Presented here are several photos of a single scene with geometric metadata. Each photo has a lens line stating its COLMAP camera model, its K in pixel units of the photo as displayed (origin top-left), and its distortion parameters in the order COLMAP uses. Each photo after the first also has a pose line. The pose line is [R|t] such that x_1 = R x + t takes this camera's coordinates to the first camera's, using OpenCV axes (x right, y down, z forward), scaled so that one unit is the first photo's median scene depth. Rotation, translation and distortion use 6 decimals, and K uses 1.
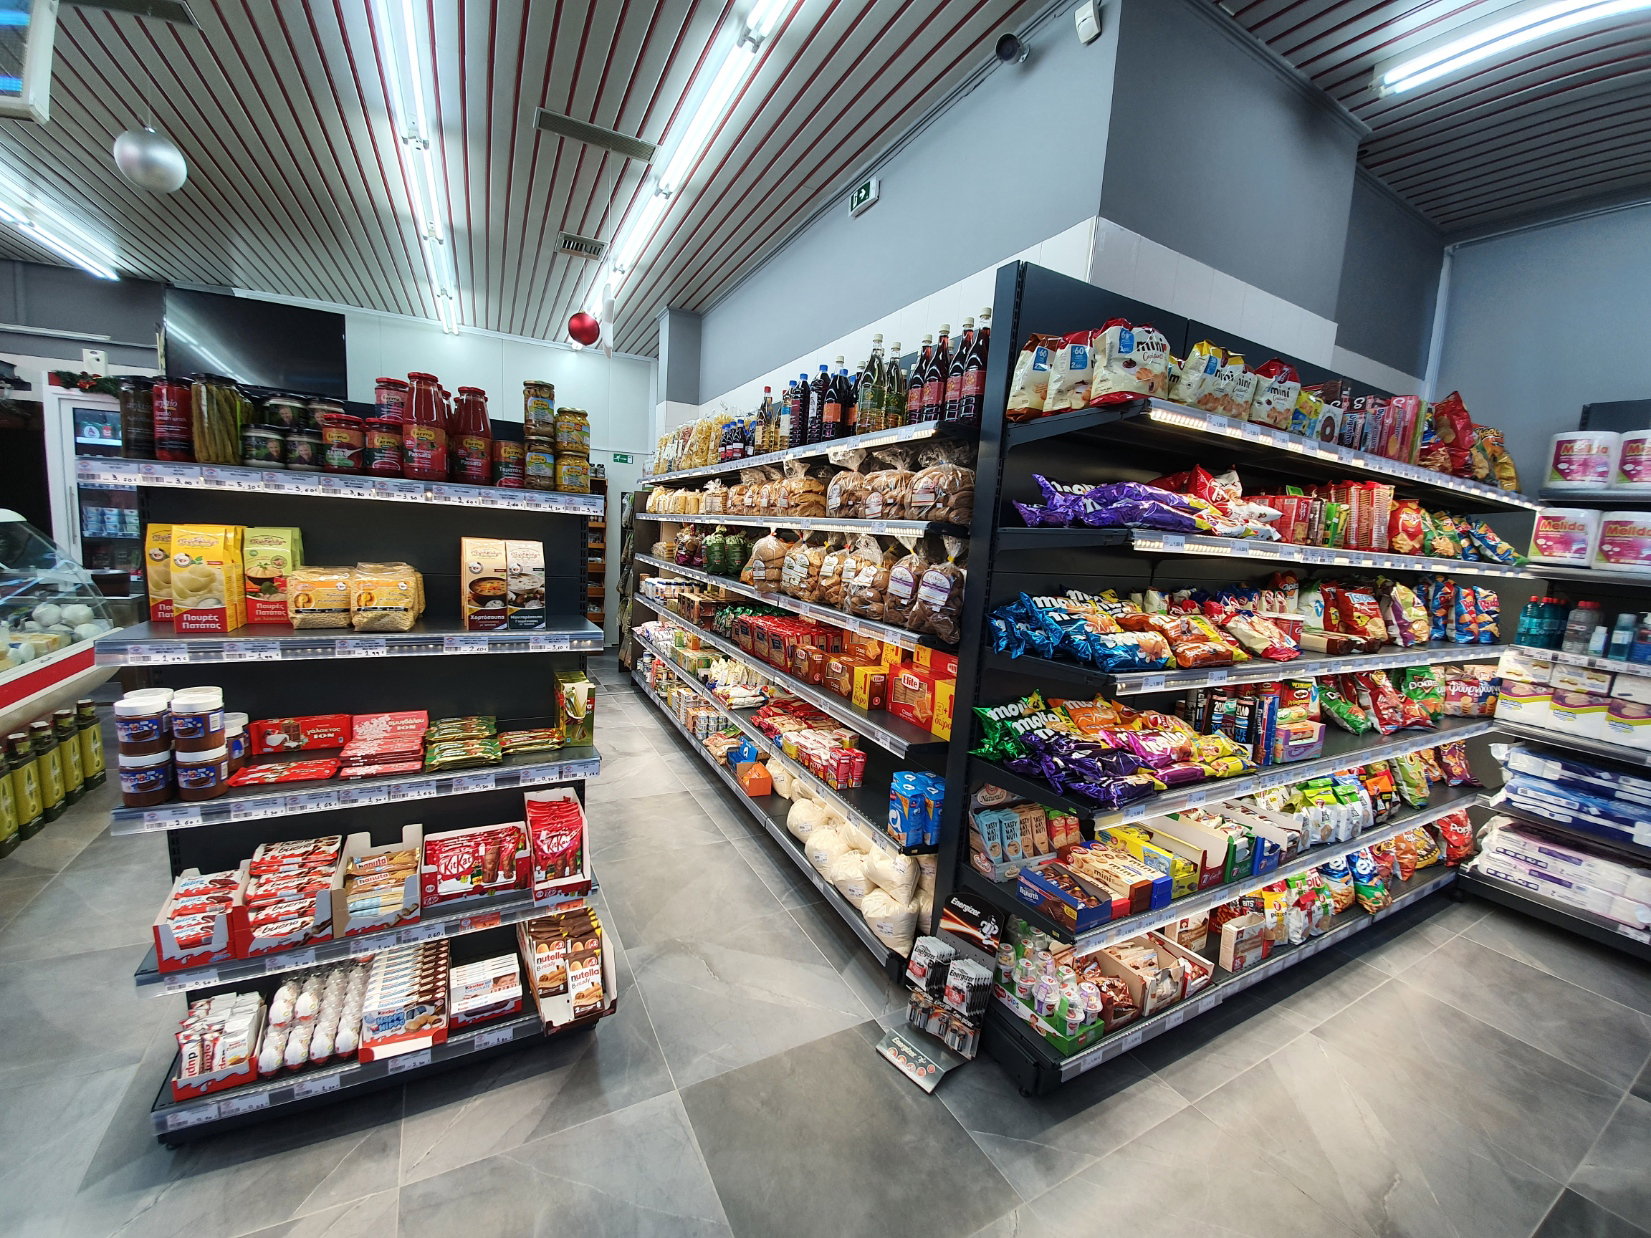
lens RADIAL K [[676.8, 0, 825.5], [0, 676.8, 619.0], [0, 0, 1]] dist [-0.027509, -0.000060]
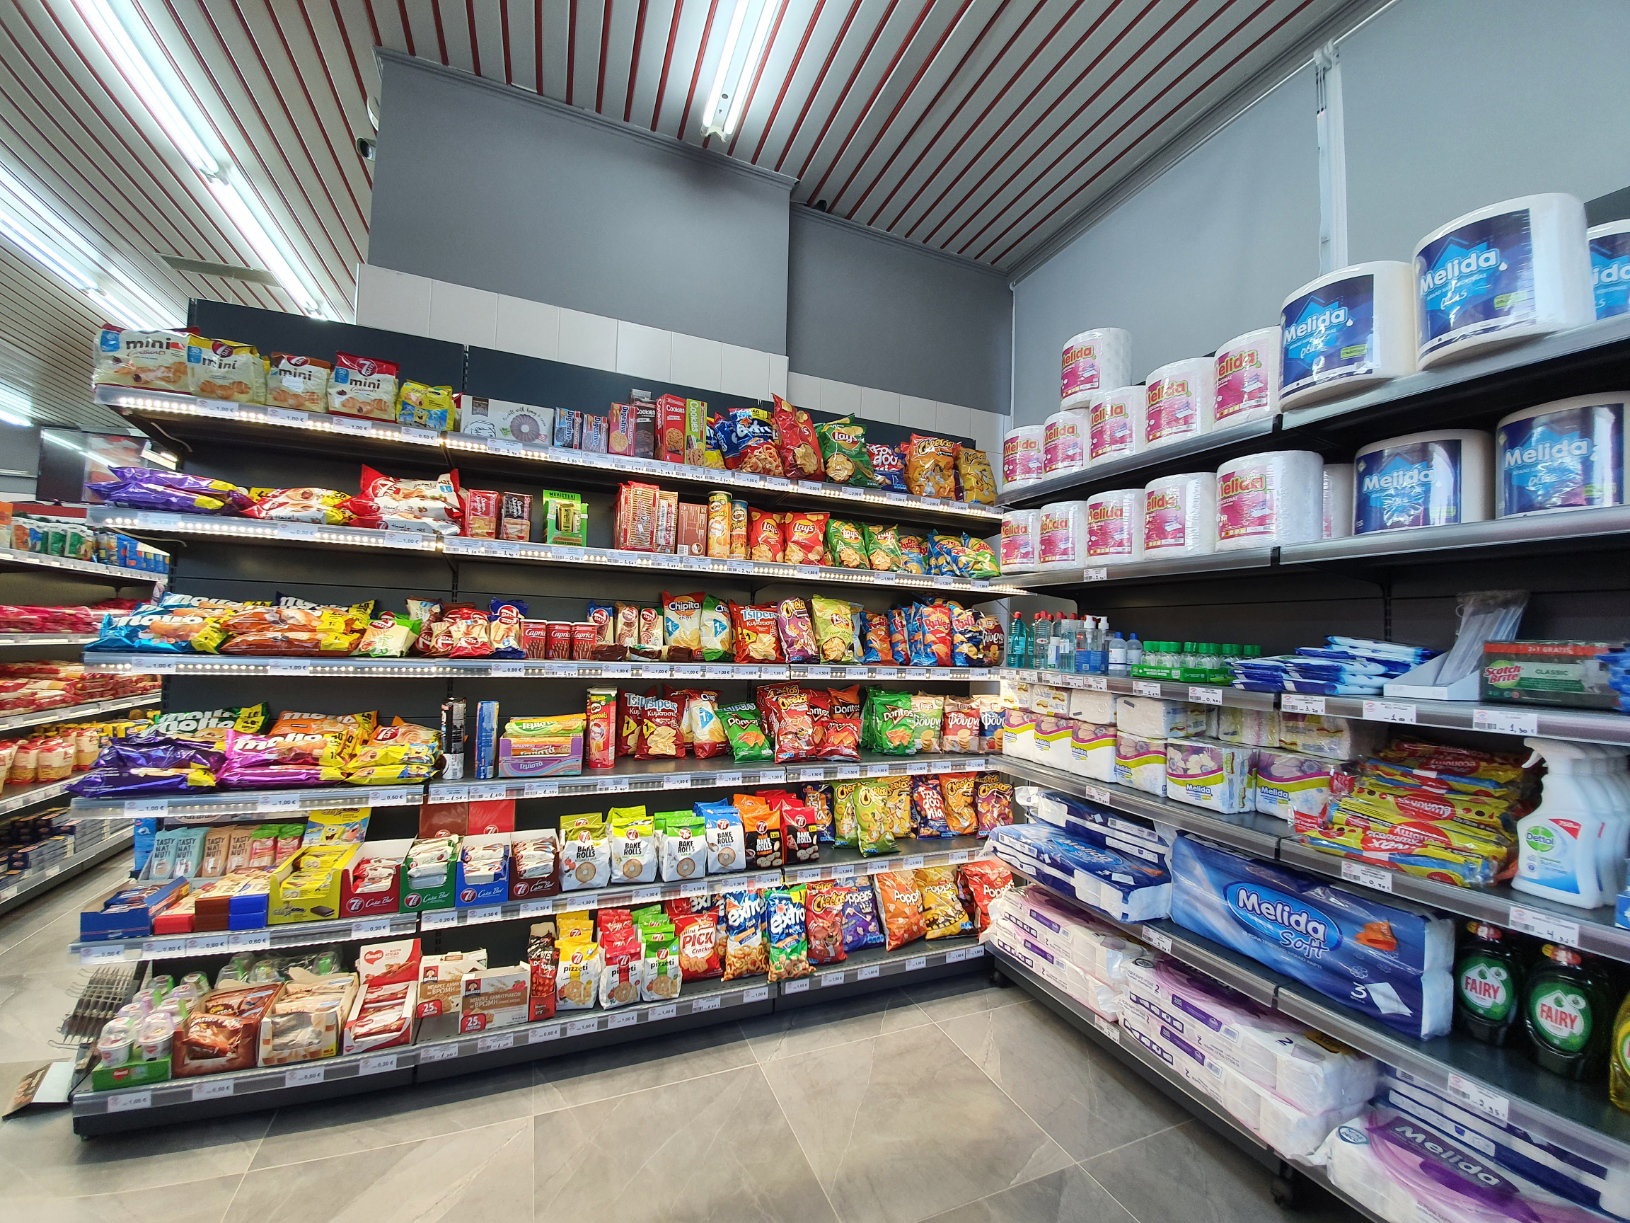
lens RADIAL K [[648.7, 0, 815.0], [0, 648.7, 611.5], [0, 0, 1]] dist [-0.002533, -0.000259]
pose [[0.993588, -0.038378, -0.106344, 0.918036], [0.018143, 0.982557, -0.185076, 0.125972], [0.111592, 0.181960, 0.976953, 0.103714]]
